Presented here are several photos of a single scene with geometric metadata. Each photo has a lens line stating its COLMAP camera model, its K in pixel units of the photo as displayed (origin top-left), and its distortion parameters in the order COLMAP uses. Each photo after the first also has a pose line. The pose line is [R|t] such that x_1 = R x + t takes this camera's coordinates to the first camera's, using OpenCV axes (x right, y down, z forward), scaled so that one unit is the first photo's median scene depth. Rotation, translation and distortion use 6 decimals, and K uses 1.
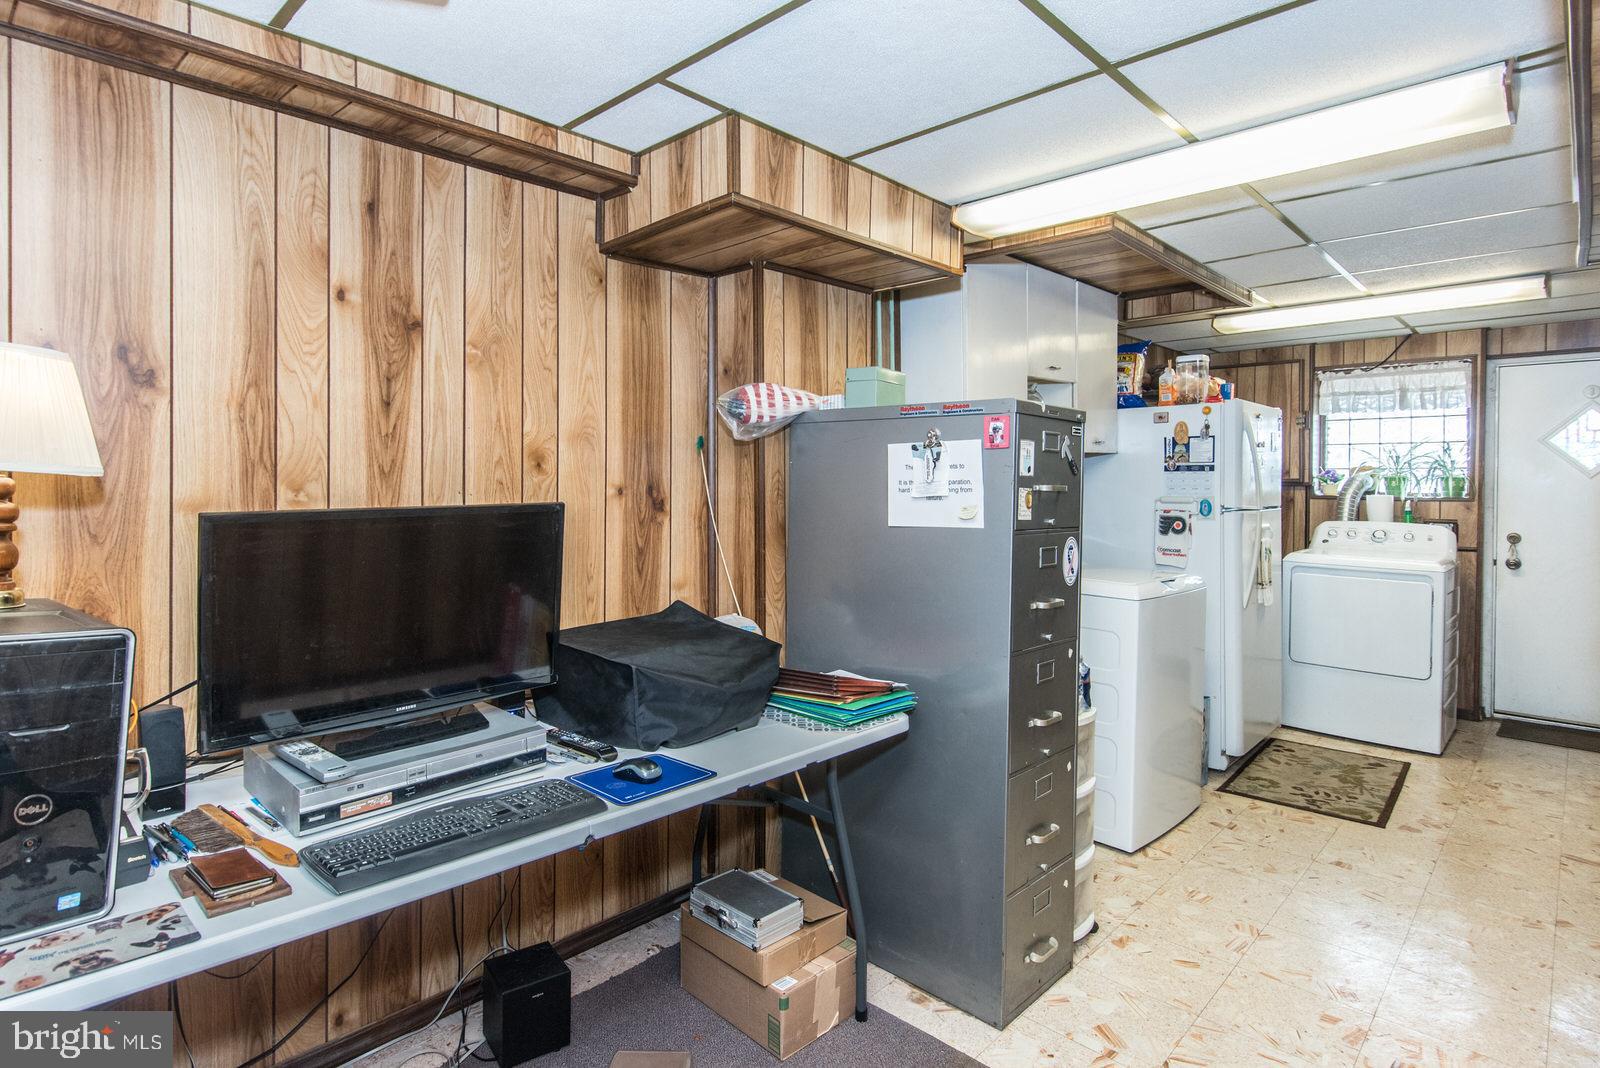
lens RADIAL K [[810.1, 0, 800.0], [0, 810.1, 534.0], [0, 0, 1]] dist [0.000849, -0.000209]
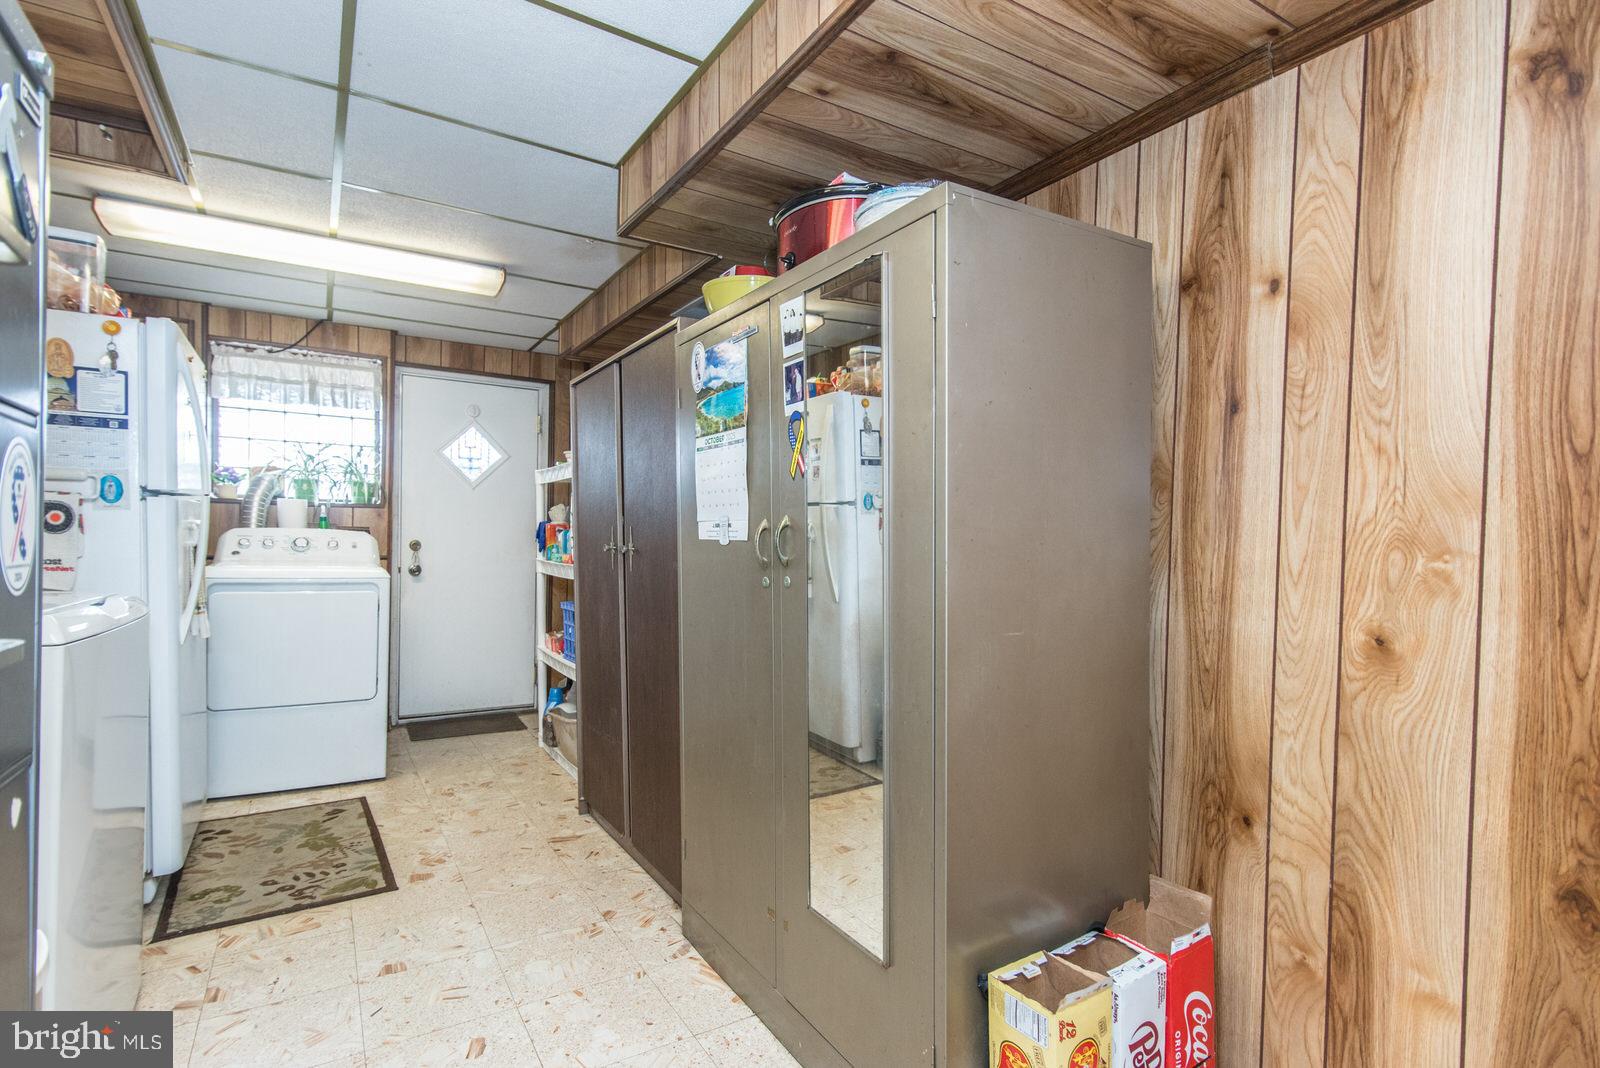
lens RADIAL K [[788.2, 0, 801.9], [0, 788.2, 543.3], [0, 0, 1]] dist [0.010710, -0.000440]
pose [[0.273138, -0.011348, 0.961908, 0.061251], [0.040745, 0.999170, 0.000218, 0.027905], [-0.961112, 0.039133, 0.273373, 0.314820]]
